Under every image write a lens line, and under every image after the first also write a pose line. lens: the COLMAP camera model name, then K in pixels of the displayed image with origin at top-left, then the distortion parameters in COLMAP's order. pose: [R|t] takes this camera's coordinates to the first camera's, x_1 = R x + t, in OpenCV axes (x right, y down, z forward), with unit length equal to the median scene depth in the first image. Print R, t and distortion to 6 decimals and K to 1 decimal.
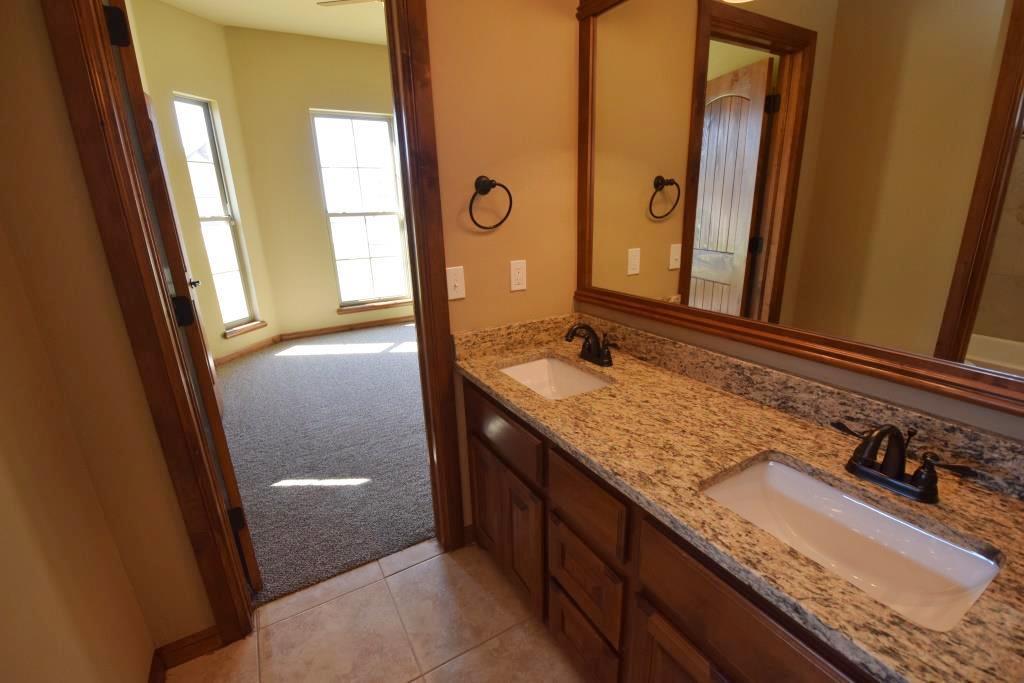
lens RADIAL K [[454.8, 0, 512.5], [0, 454.8, 345.8], [0, 0, 1]] dist [-0.001514, -0.008804]
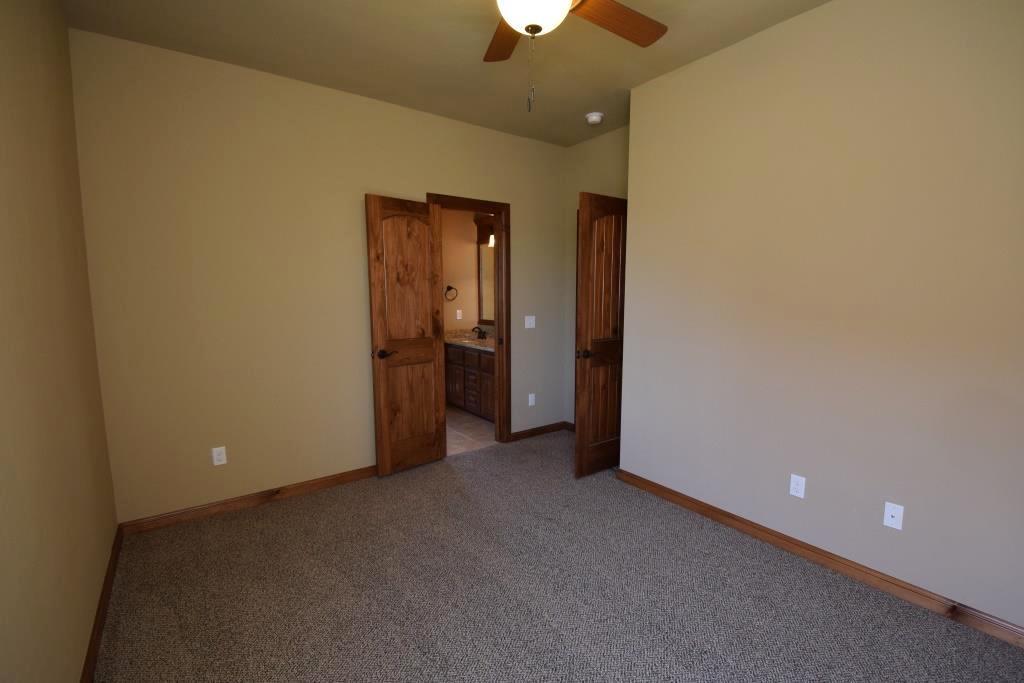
lens RADIAL K [[454.8, 0, 512.3], [0, 454.8, 342.9], [0, 0, 1]] dist [-0.001514, -0.008804]
pose [[0.994399, 0.015081, 0.104612, 0.053961], [0.006426, 0.979311, -0.202260, 0.715576], [-0.105498, 0.201800, 0.973728, -2.208823]]
